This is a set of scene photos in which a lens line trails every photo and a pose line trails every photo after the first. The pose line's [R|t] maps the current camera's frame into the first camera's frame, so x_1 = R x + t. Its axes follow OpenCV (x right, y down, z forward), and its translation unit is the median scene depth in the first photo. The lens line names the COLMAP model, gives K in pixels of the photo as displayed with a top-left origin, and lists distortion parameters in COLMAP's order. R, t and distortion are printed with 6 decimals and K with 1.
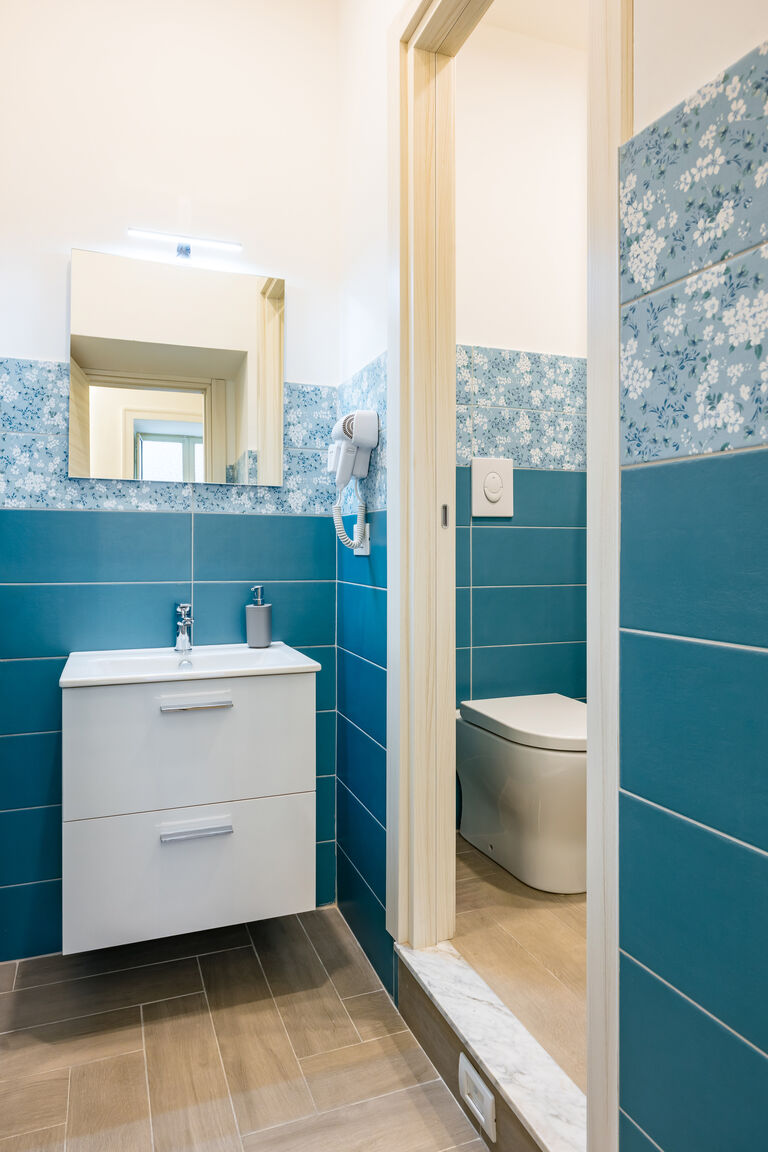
lens RADIAL K [[713.0, 0, 388.0], [0, 713.0, 529.8], [0, 0, 1]] dist [0.000032, -0.000906]
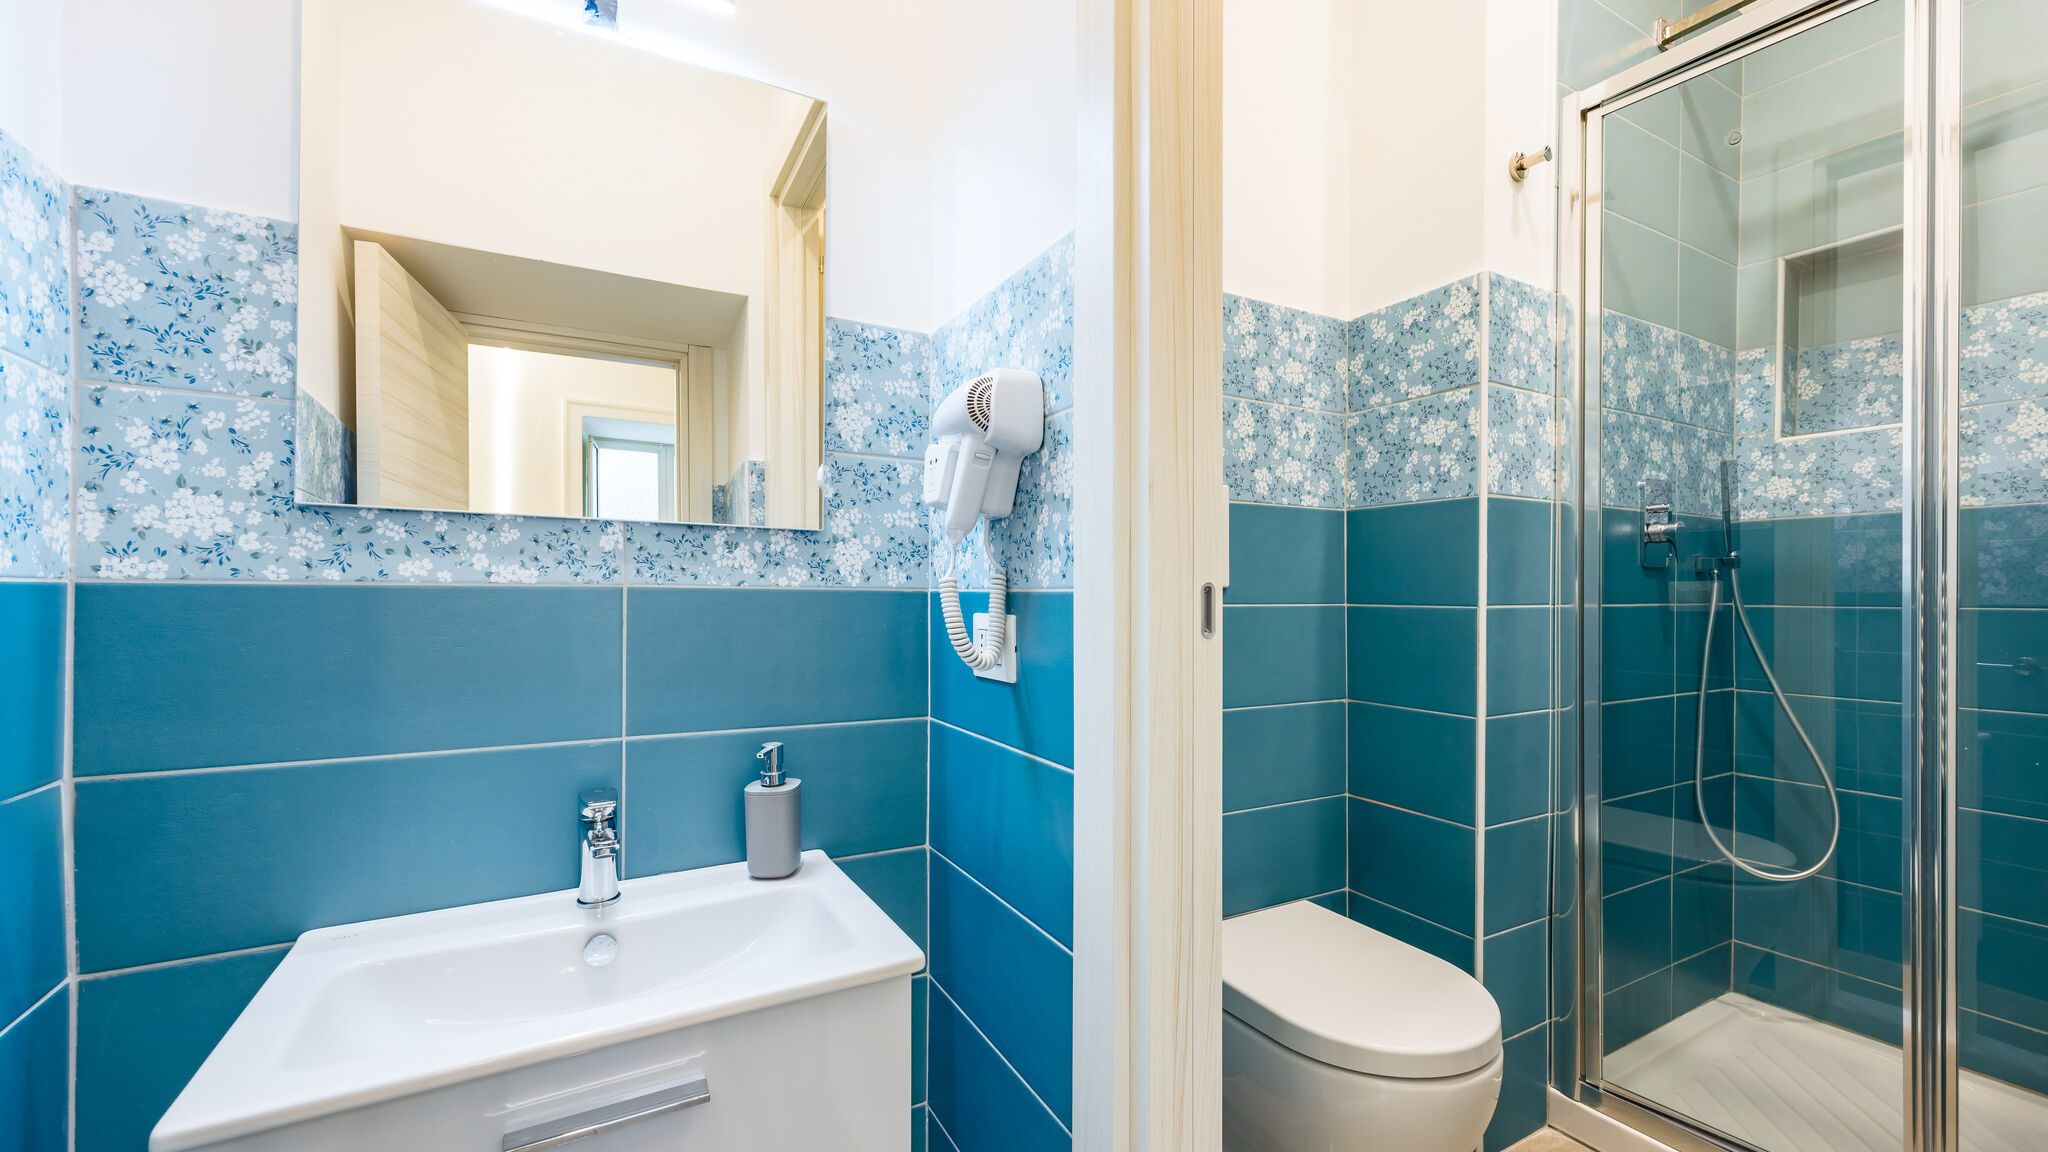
lens RADIAL K [[756.7, 0, 989.2], [0, 756.7, 589.4], [0, 0, 1]] dist [0.008260, -0.000004]
pose [[0.993493, 0.007642, 0.113637, -0.102404], [-0.011947, 0.999235, 0.037249, -0.045306], [-0.113265, -0.038364, 0.992824, 0.517524]]
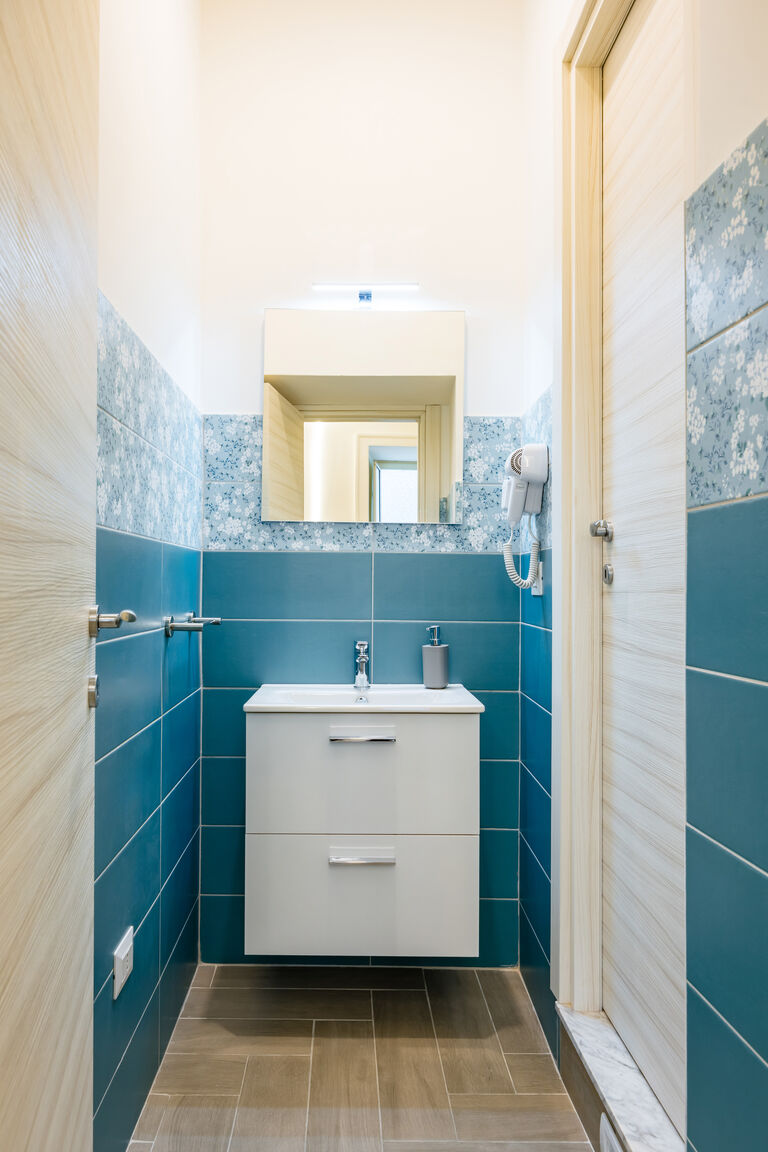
lens RADIAL K [[922.5, 0, 384.2], [0, 922.5, 532.9], [0, 0, 1]] dist [0.006637, -0.002489]
pose [[0.931858, -0.018001, -0.362376, 0.228424], [0.005735, 0.999374, -0.034898, -0.005818], [0.362777, 0.030442, 0.931379, -0.228996]]
